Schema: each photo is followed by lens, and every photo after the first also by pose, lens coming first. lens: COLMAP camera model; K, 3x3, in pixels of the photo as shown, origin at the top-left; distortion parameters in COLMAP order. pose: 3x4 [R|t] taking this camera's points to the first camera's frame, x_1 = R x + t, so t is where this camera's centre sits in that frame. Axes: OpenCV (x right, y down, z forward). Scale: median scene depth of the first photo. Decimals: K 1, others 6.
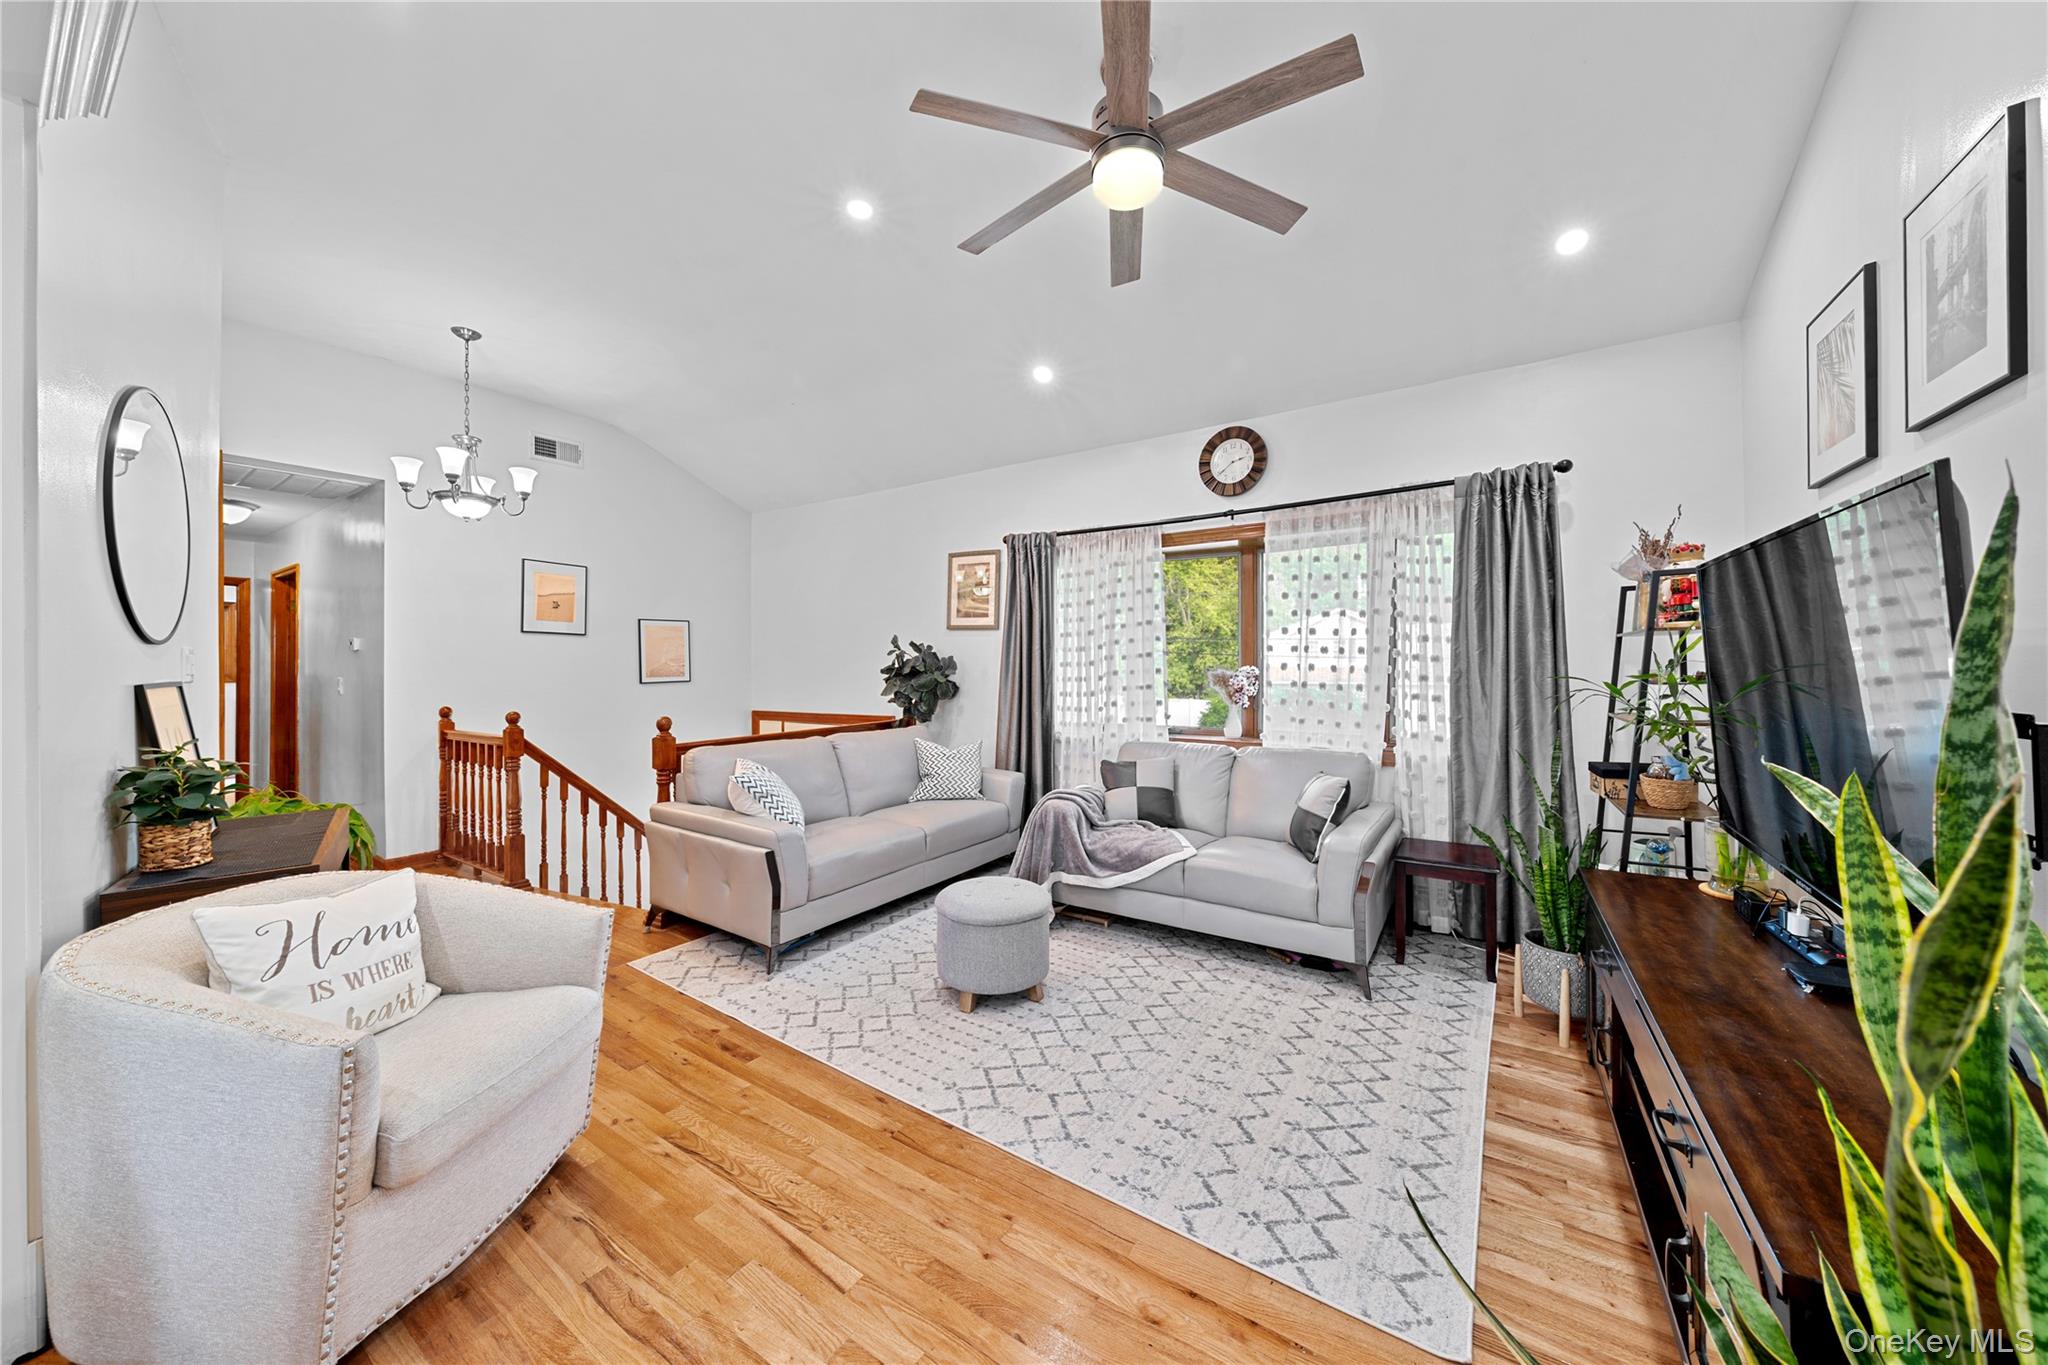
lens RADIAL K [[697.6, 0, 1029.5], [0, 697.6, 667.8], [0, 0, 1]] dist [-0.002850, 0.000235]
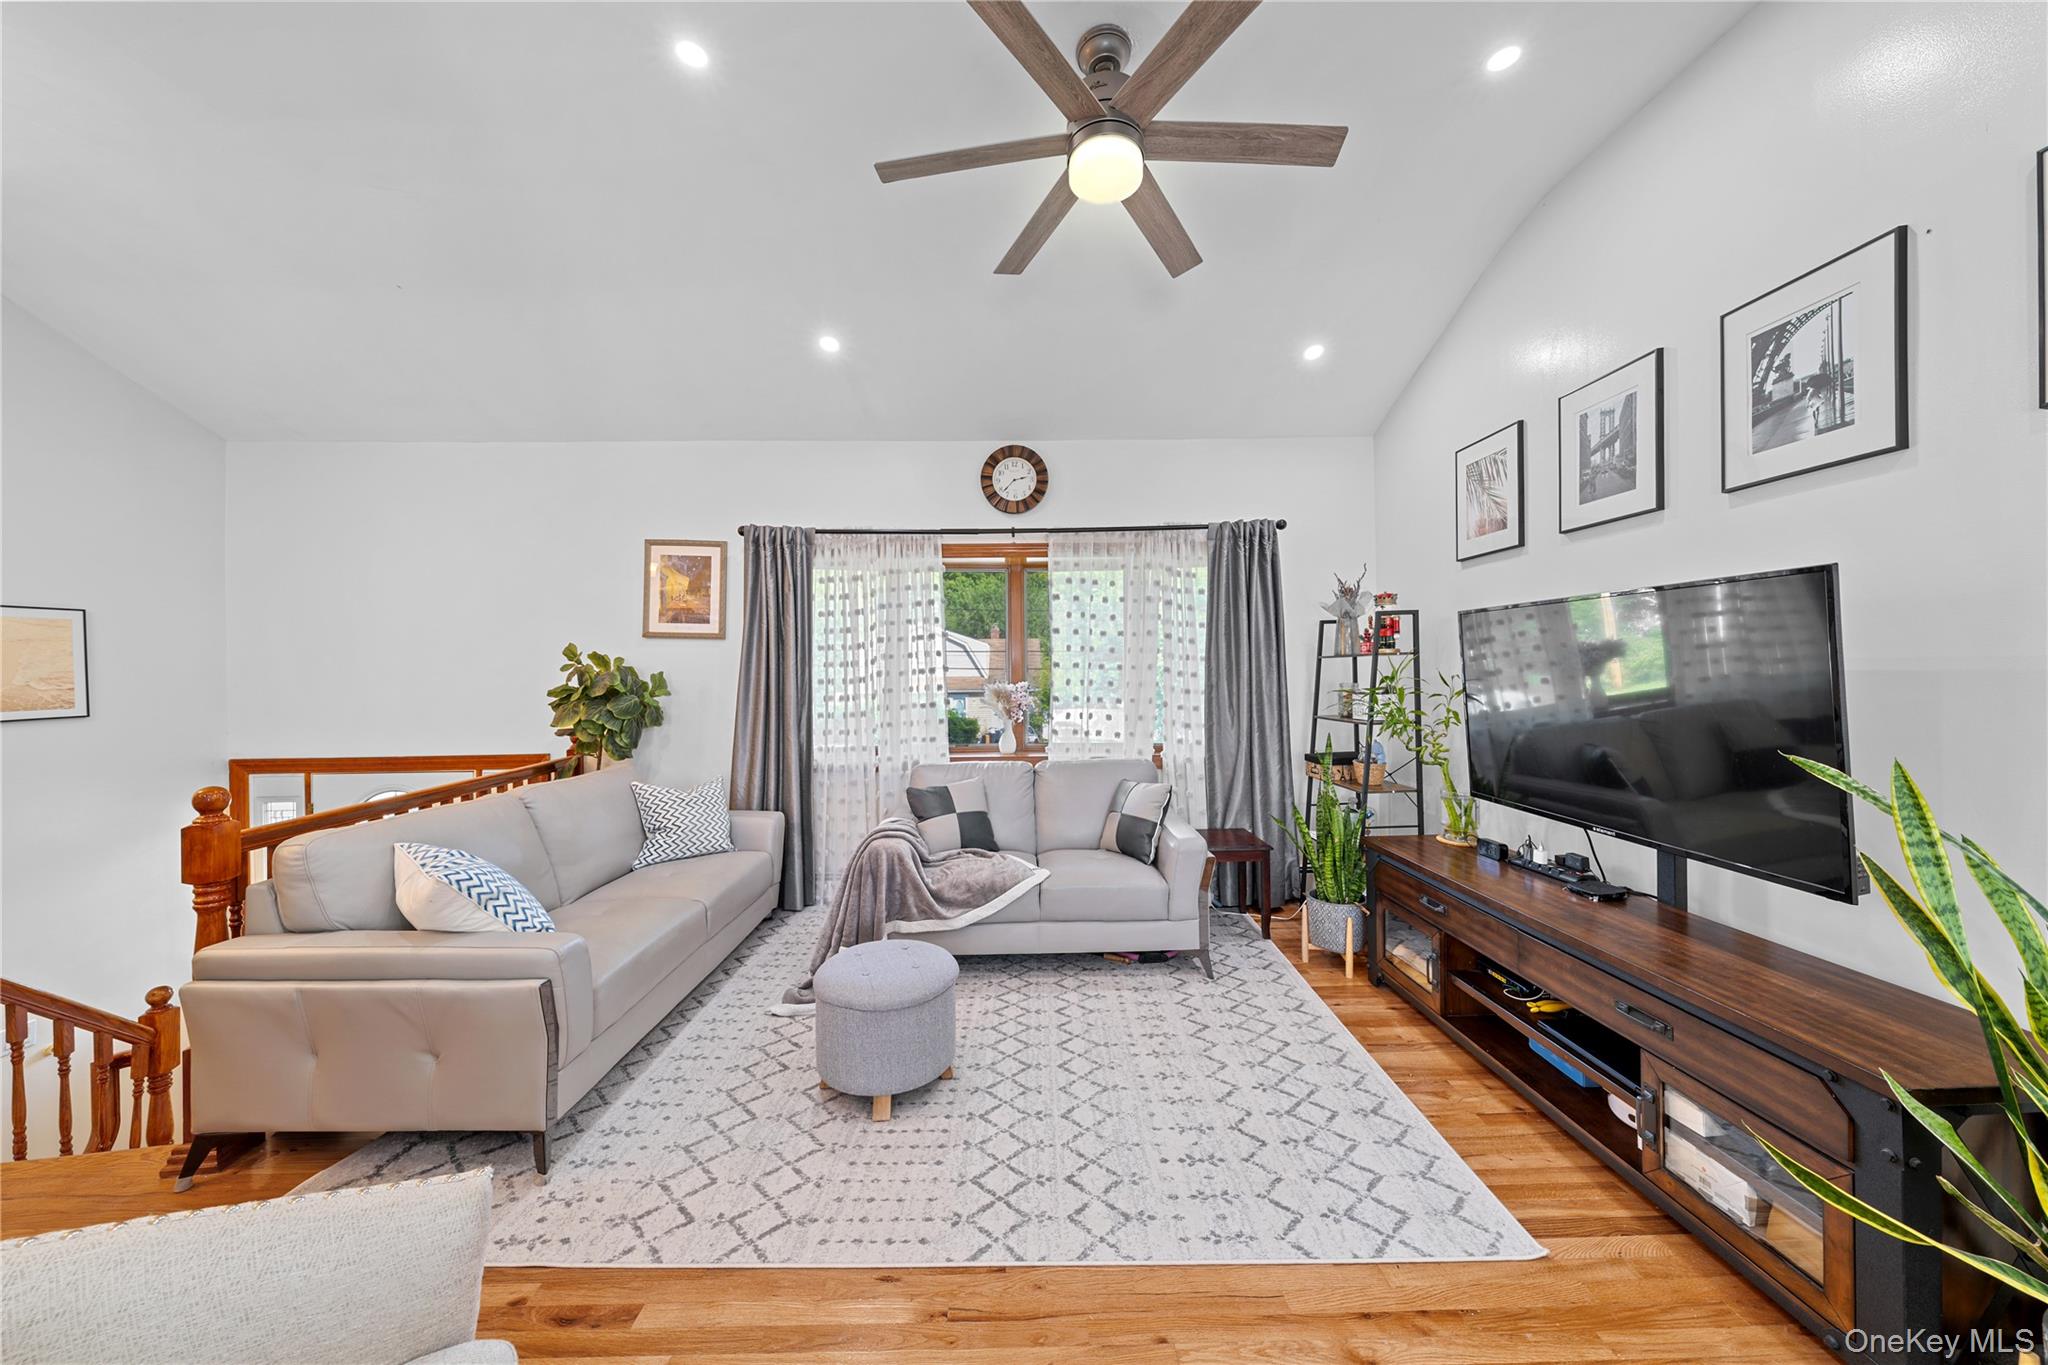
lens RADIAL K [[697.6, 0, 1029.2], [0, 697.6, 675.7], [0, 0, 1]] dist [-0.002850, 0.000235]
pose [[0.827505, -0.006803, 0.561417, -0.336180], [0.008416, 0.999965, -0.000287, -0.014411], [-0.561395, 0.004963, 0.827533, 0.200520]]
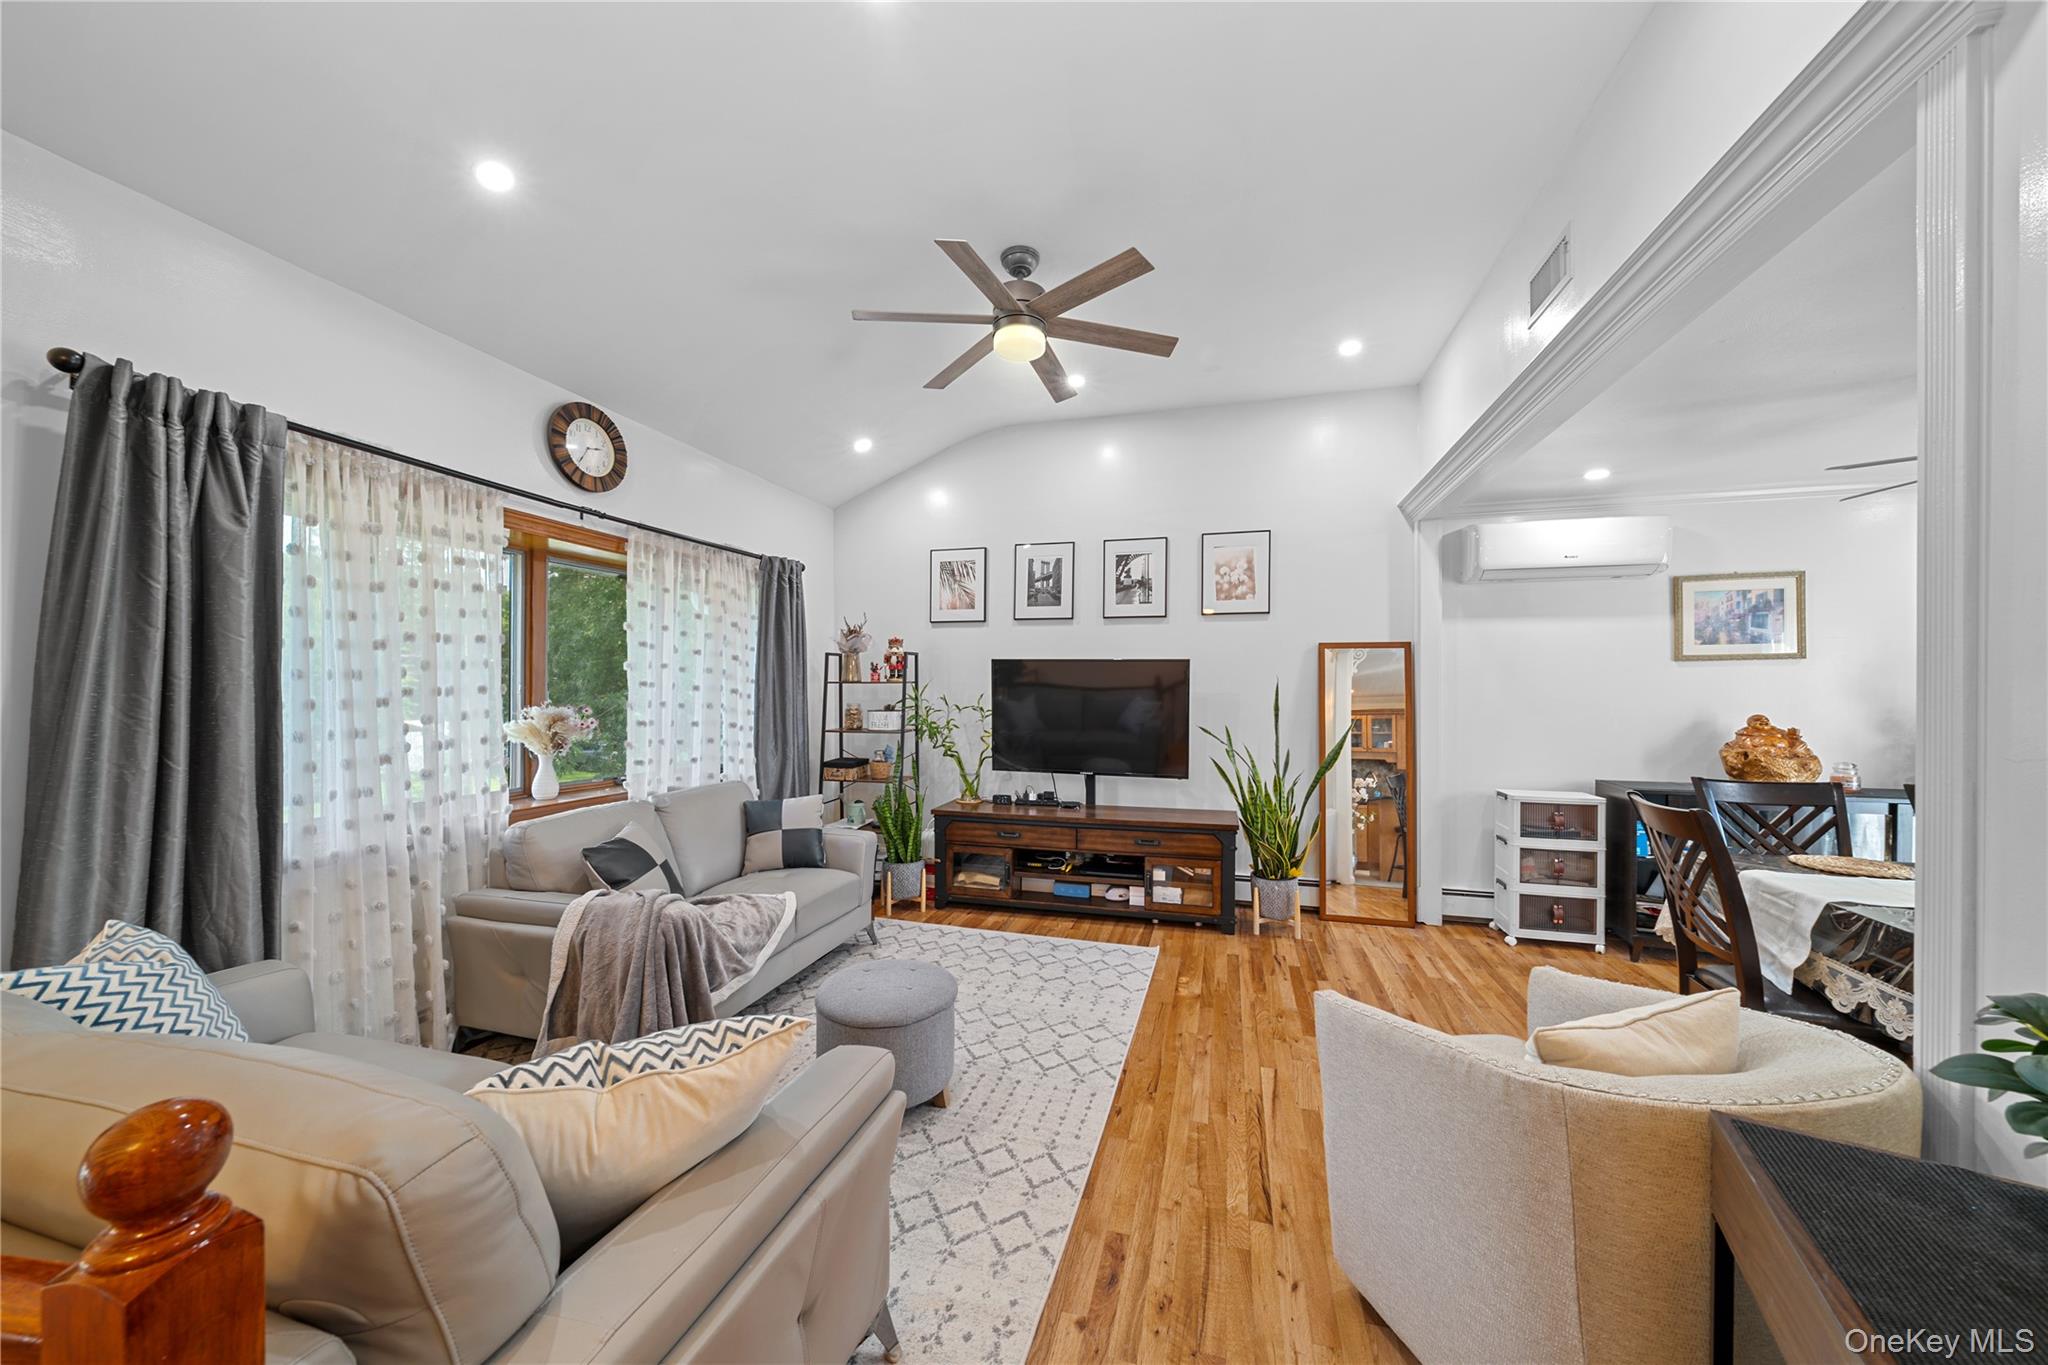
lens RADIAL K [[697.6, 0, 1032.3], [0, 697.6, 691.1], [0, 0, 1]] dist [-0.002850, 0.000235]
pose [[-0.300590, 0.003988, 0.953745, -0.808446], [-0.002006, 0.999986, -0.004814, -0.017517], [-0.953752, -0.003360, -0.300577, 0.976105]]
